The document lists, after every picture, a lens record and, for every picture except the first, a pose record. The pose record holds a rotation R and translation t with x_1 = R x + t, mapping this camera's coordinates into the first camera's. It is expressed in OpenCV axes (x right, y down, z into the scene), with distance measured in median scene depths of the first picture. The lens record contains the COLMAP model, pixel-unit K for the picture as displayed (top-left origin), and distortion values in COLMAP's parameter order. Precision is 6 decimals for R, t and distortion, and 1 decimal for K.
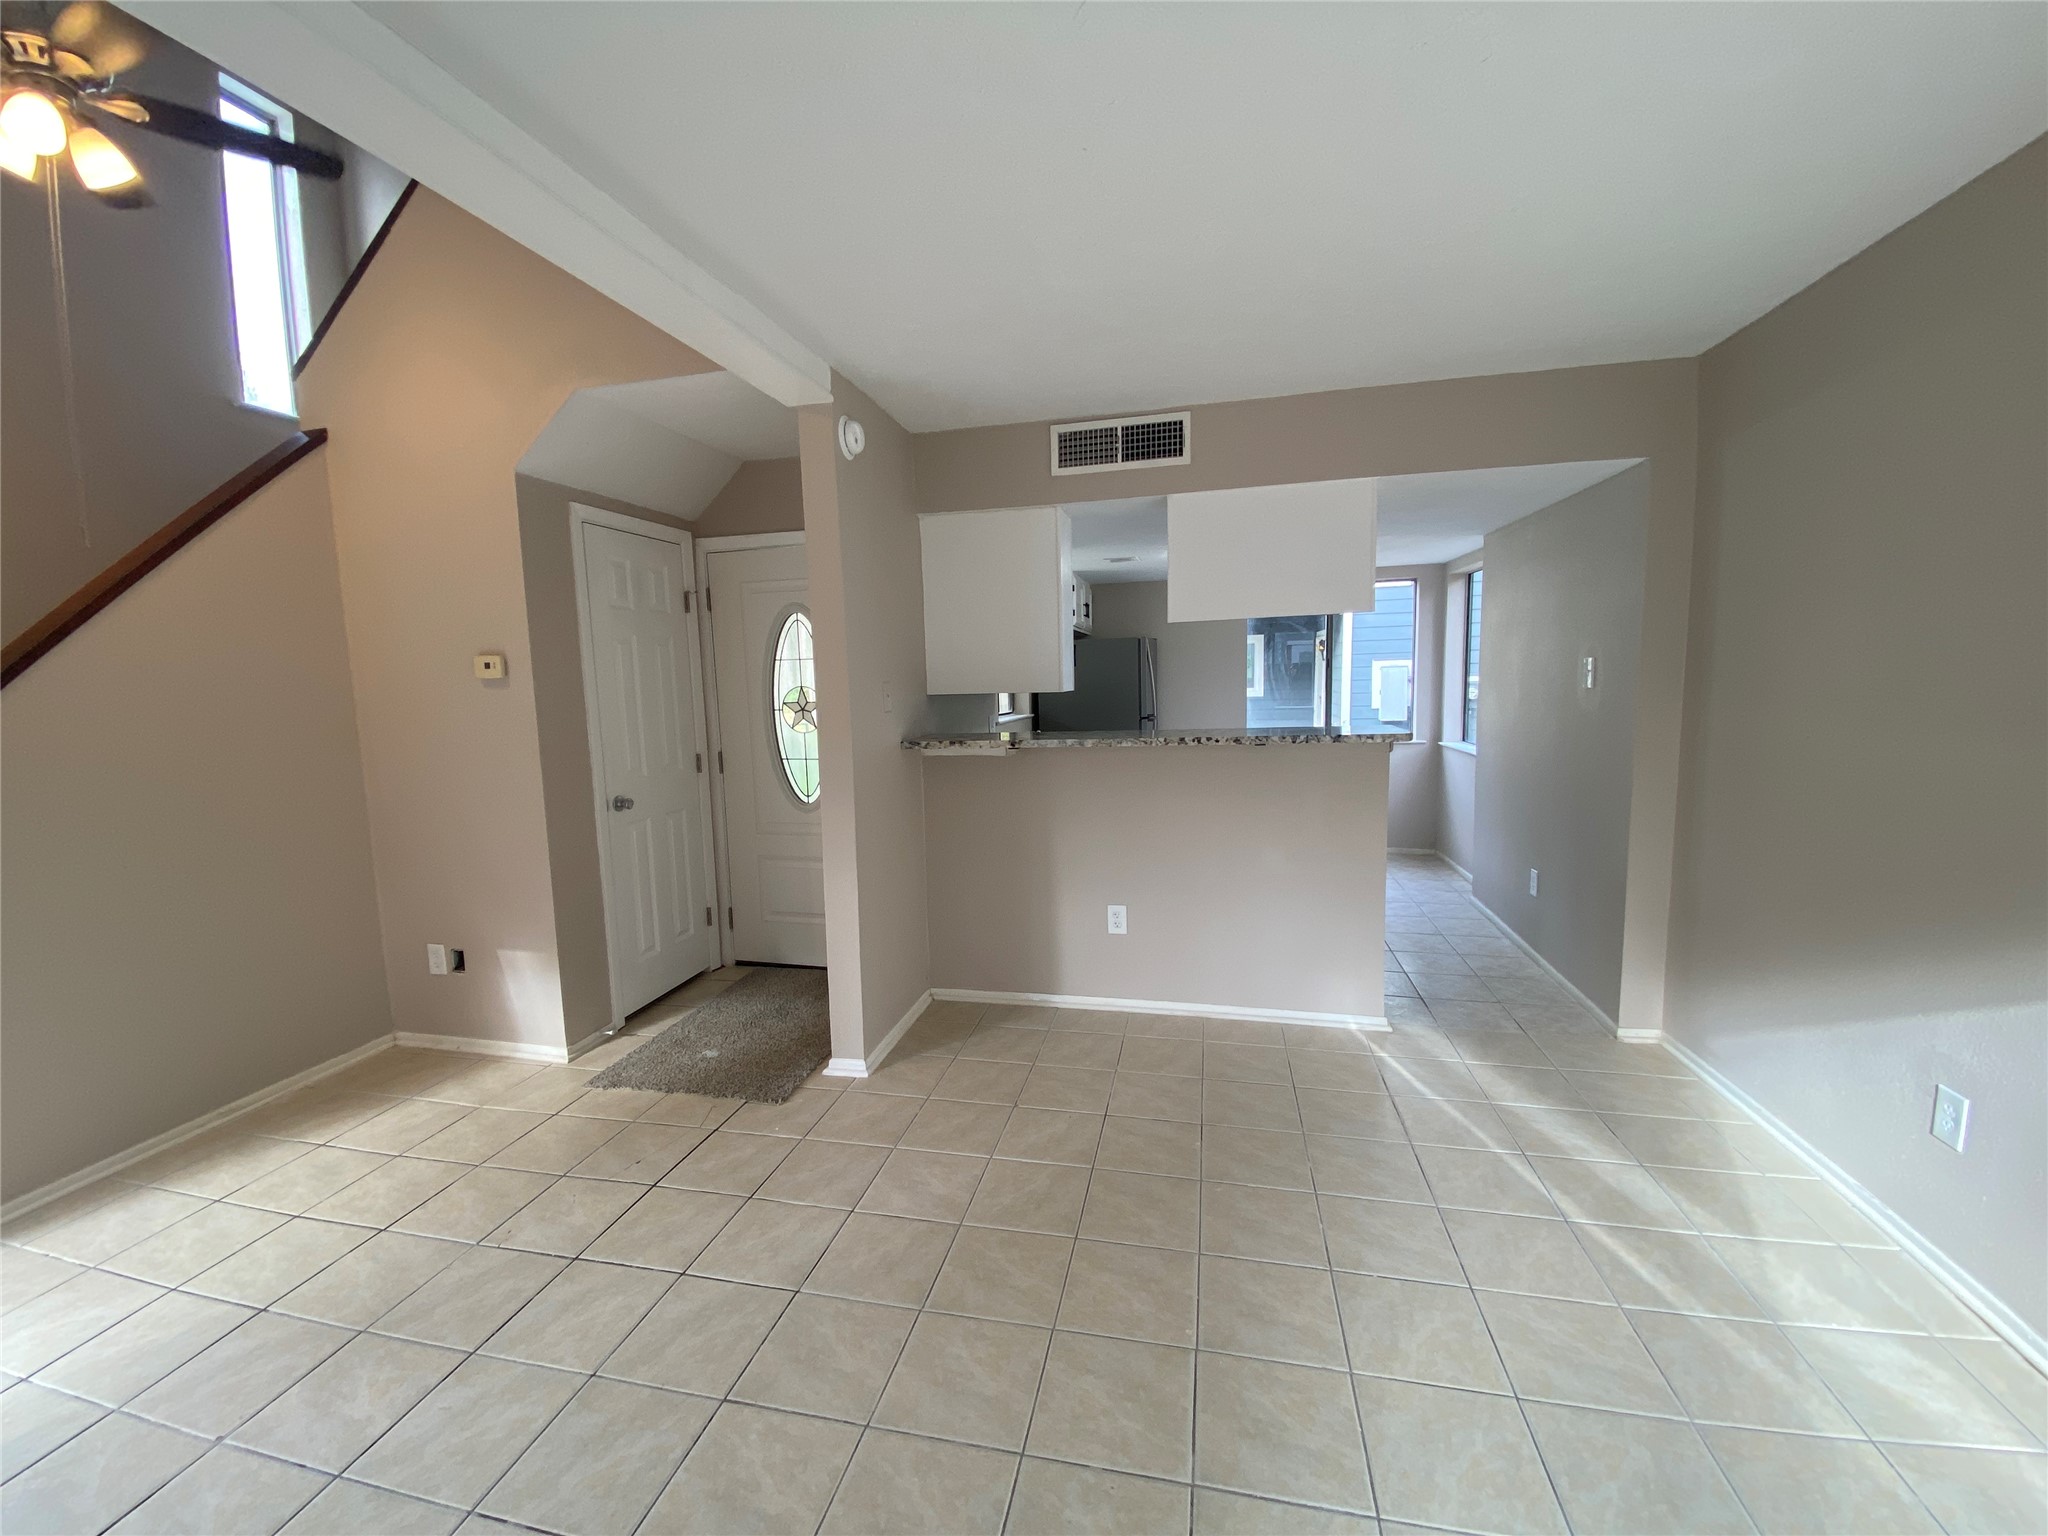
lens RADIAL K [[826.4, 0, 1022.7], [0, 826.4, 765.4], [0, 0, 1]] dist [0.029630, -0.029041]
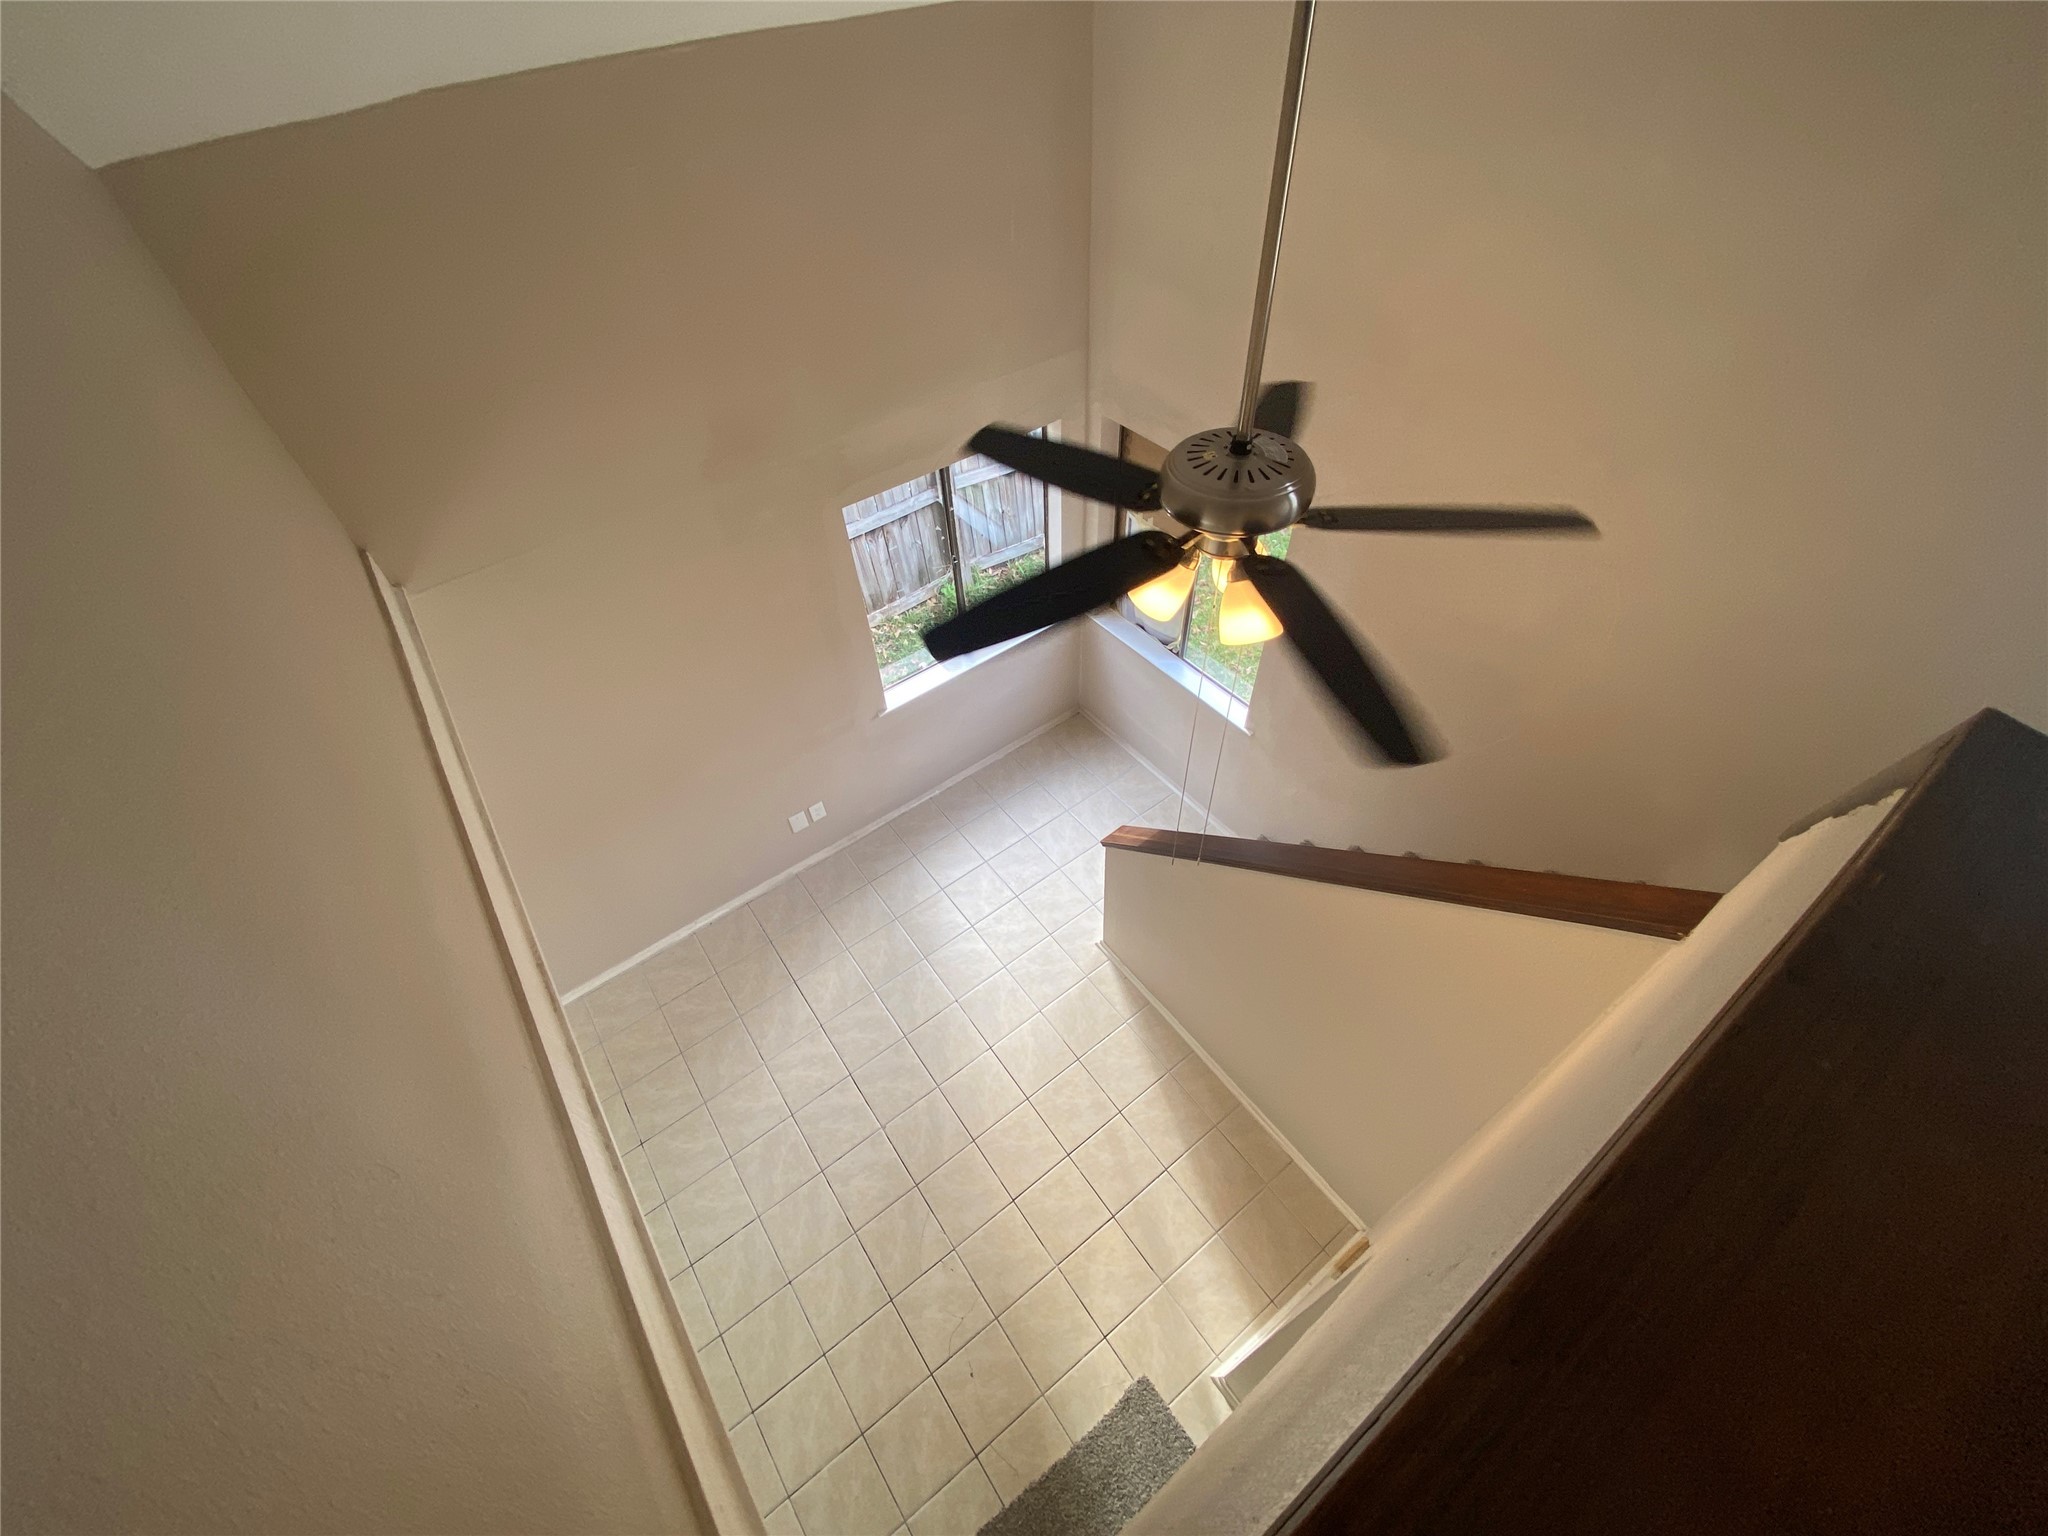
lens RADIAL K [[841.9, 0, 1017.0], [0, 841.9, 759.5], [0, 0, 1]] dist [0.024502, -0.025314]
pose [[-0.651037, 0.599832, -0.465137, -0.370398], [-0.017921, 0.600474, 0.799443, -0.890676], [0.758834, 0.528803, -0.380182, 0.827647]]
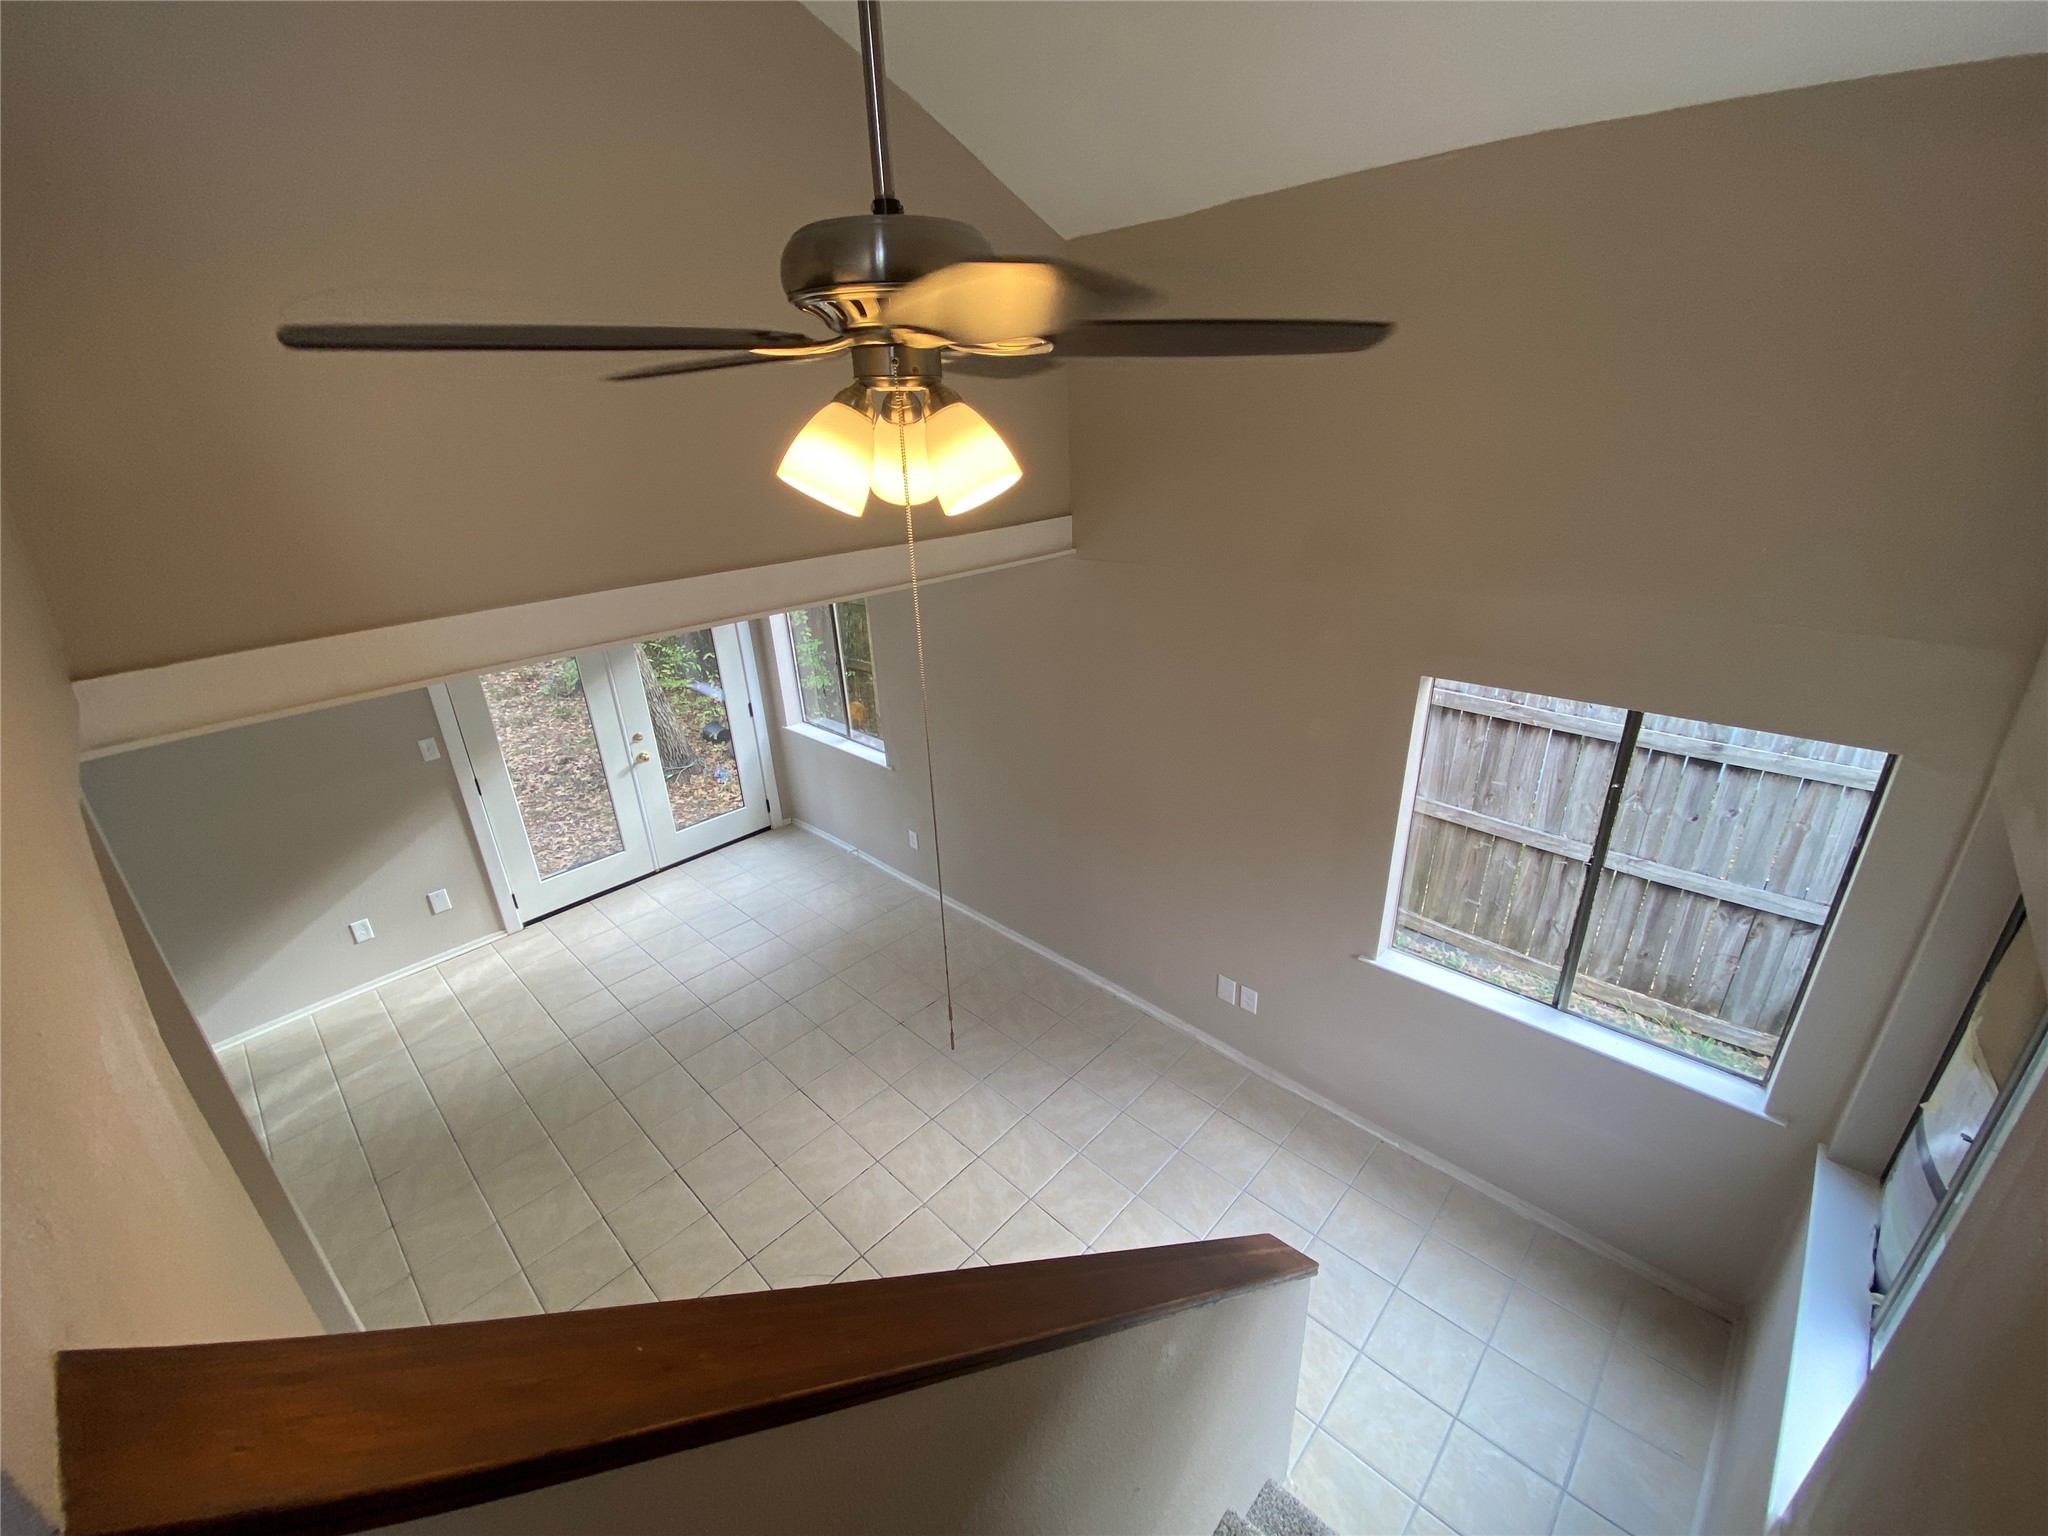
lens RADIAL K [[826.4, 0, 1022.7], [0, 826.4, 765.4], [0, 0, 1]] dist [0.029630, -0.029041]
pose [[-0.855057, -0.143253, 0.498353, -1.054047], [0.120823, 0.879586, 0.460142, -0.554373], [-0.504261, 0.453660, -0.734788, 0.959689]]
